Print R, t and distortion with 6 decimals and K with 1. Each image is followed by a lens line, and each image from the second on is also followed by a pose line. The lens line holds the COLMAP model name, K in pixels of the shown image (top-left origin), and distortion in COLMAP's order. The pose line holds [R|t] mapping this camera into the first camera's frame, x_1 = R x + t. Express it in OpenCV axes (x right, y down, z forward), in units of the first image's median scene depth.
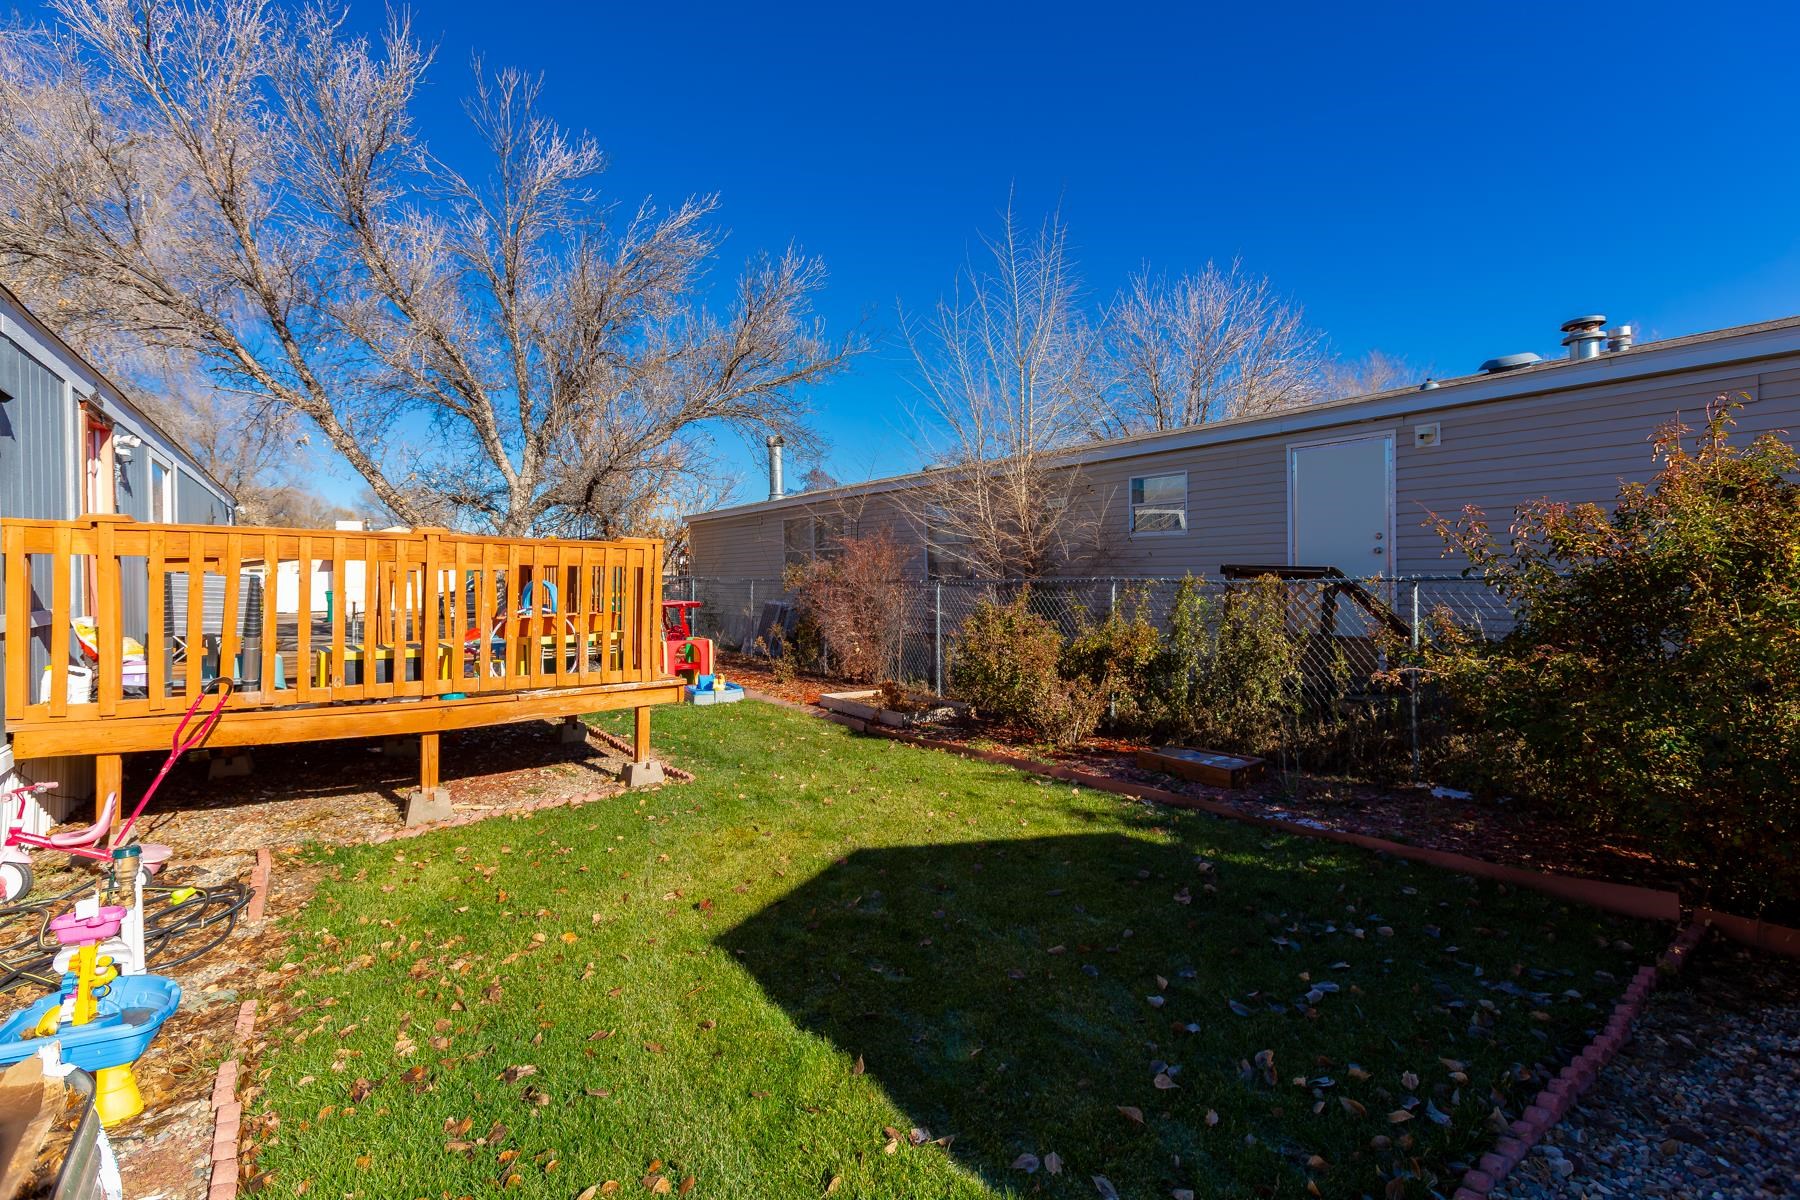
lens RADIAL K [[819.6, 0, 898.7], [0, 819.6, 590.6], [0, 0, 1]] dist [0.003062, -0.001359]
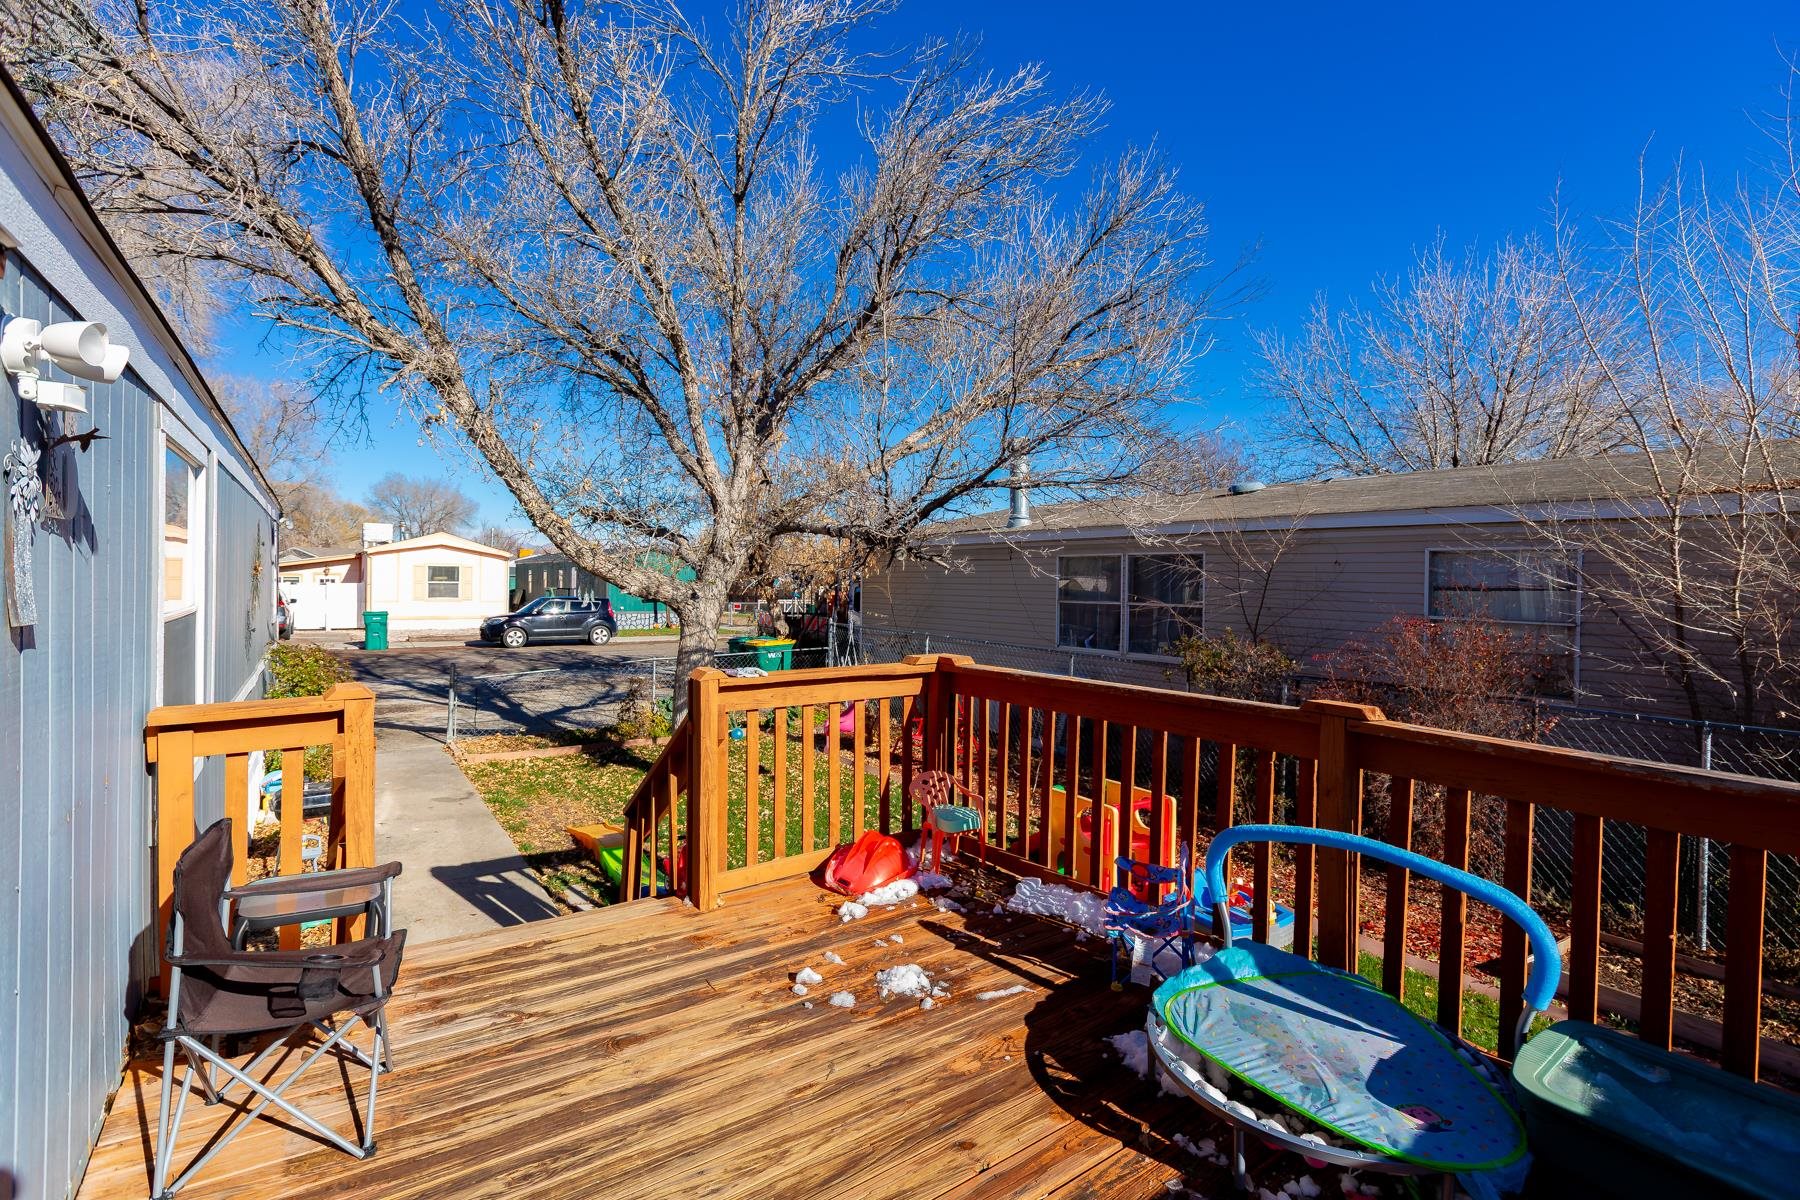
lens RADIAL K [[819.6, 0, 901.7], [0, 819.6, 599.0], [0, 0, 1]] dist [0.003062, -0.001359]
pose [[0.999712, 0.023966, -0.001150, -0.372033], [-0.023965, 0.999713, 0.000627, -0.061799], [0.001164, -0.000599, 0.999999, 0.406982]]
